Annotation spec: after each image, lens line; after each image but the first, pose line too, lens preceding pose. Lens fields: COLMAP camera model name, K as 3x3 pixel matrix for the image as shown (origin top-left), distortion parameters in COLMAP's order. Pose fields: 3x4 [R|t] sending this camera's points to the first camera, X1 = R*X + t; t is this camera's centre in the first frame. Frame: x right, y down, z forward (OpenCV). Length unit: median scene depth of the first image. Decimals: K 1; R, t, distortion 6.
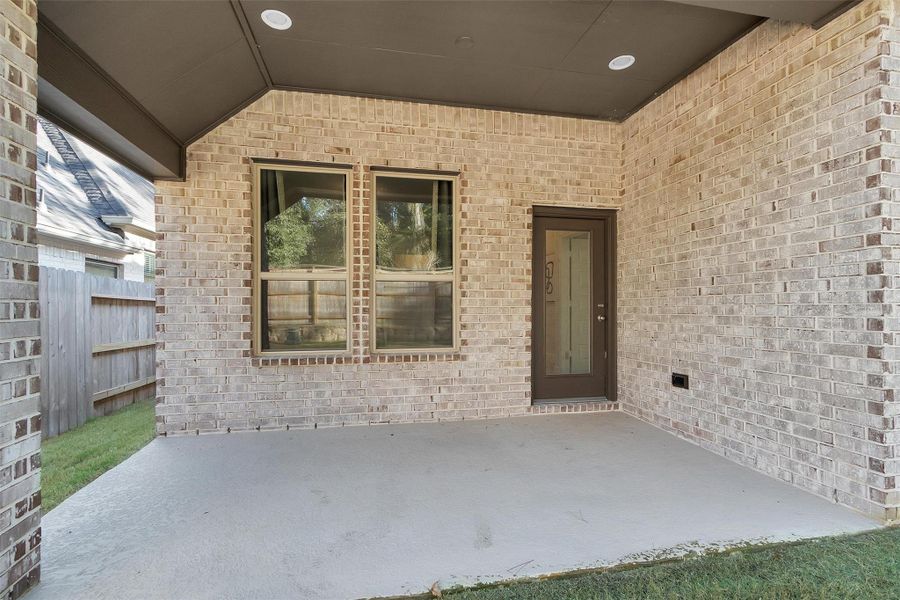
lens RADIAL K [[402.8, 0, 448.5], [0, 402.8, 306.5], [0, 0, 1]] dist [0.001869, 0.000445]
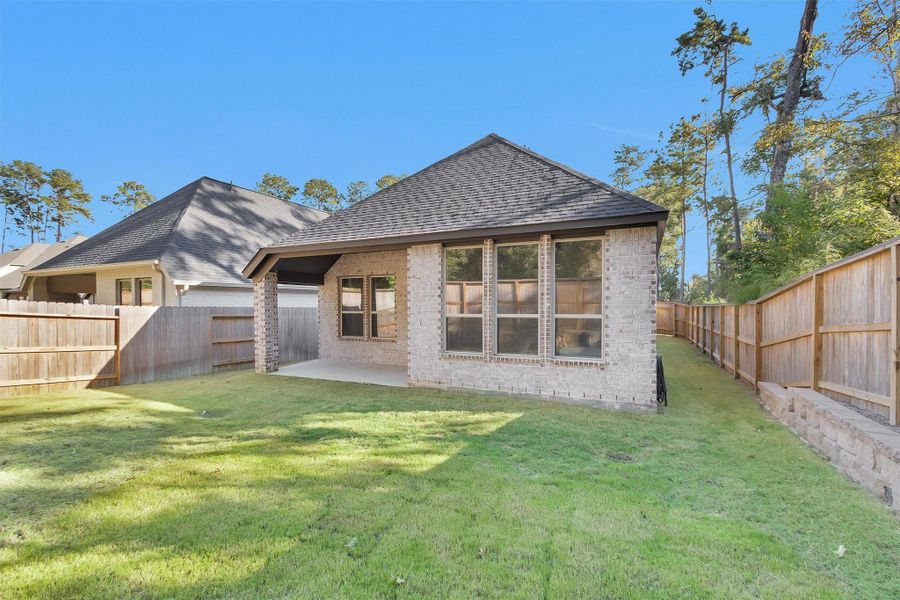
lens RADIAL K [[402.8, 0, 448.5], [0, 402.8, 306.5], [0, 0, 1]] dist [0.001869, 0.000445]
pose [[0.800441, -0.000186, -0.599411, 2.012598], [0.007793, 0.999919, 0.010097, -0.140264], [0.599361, -0.012753, 0.800378, -0.993838]]
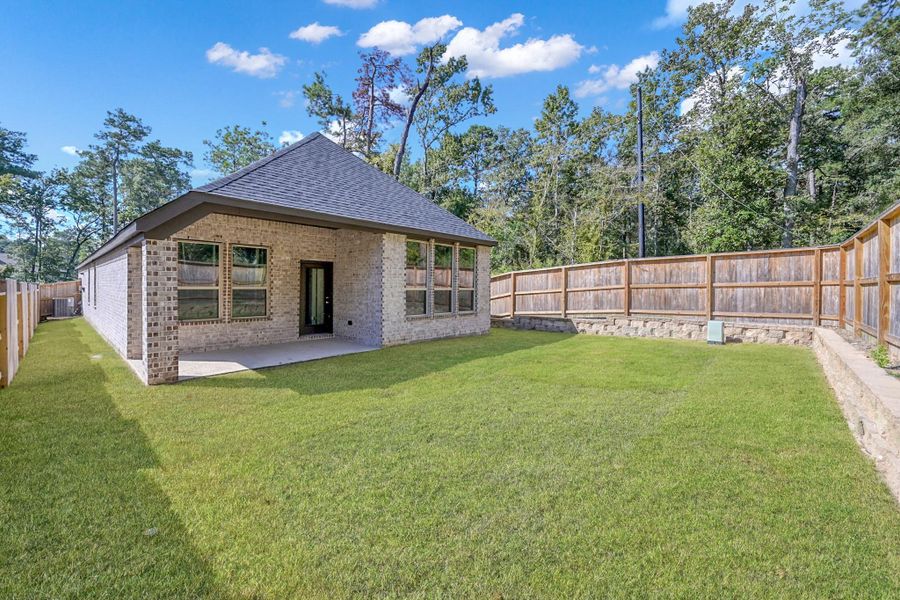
lens RADIAL K [[350.5, 0, 448.3], [0, 350.5, 290.4], [0, 0, 1]] dist [-0.000025, 0.000015]
pose [[0.807174, 0.003914, 0.590301, -0.375907], [-0.014996, 0.999791, 0.013876, -0.105485], [-0.590123, -0.020053, 0.807064, -1.473759]]
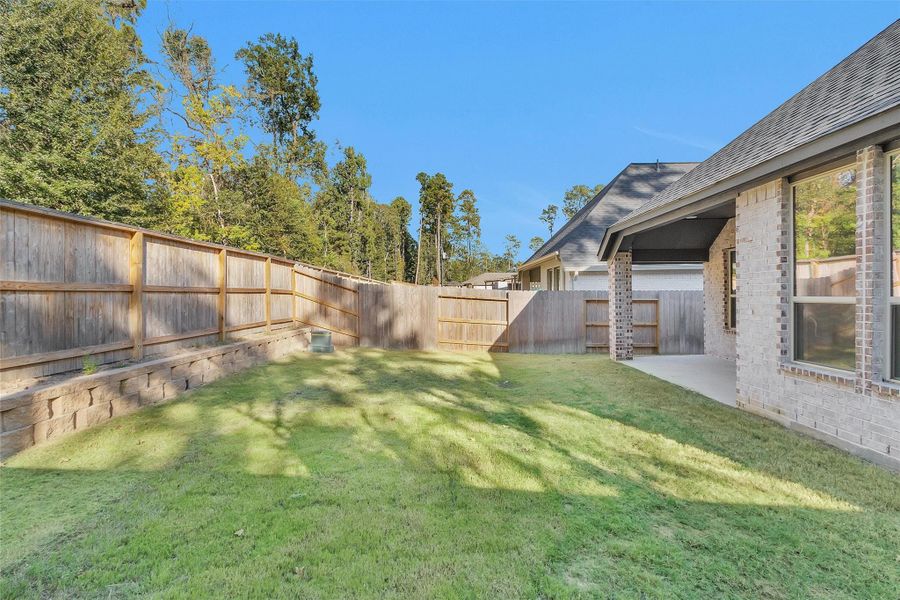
lens RADIAL K [[416.5, 0, 450.0], [0, 416.5, 300.0], [0, 0, 1]] dist [0.001746, 0.000313]
pose [[-0.205609, 0.014225, -0.978531, 2.190743], [0.021026, 0.999728, 0.010115, -0.107903], [0.978408, -0.018495, -0.205852, -0.116310]]
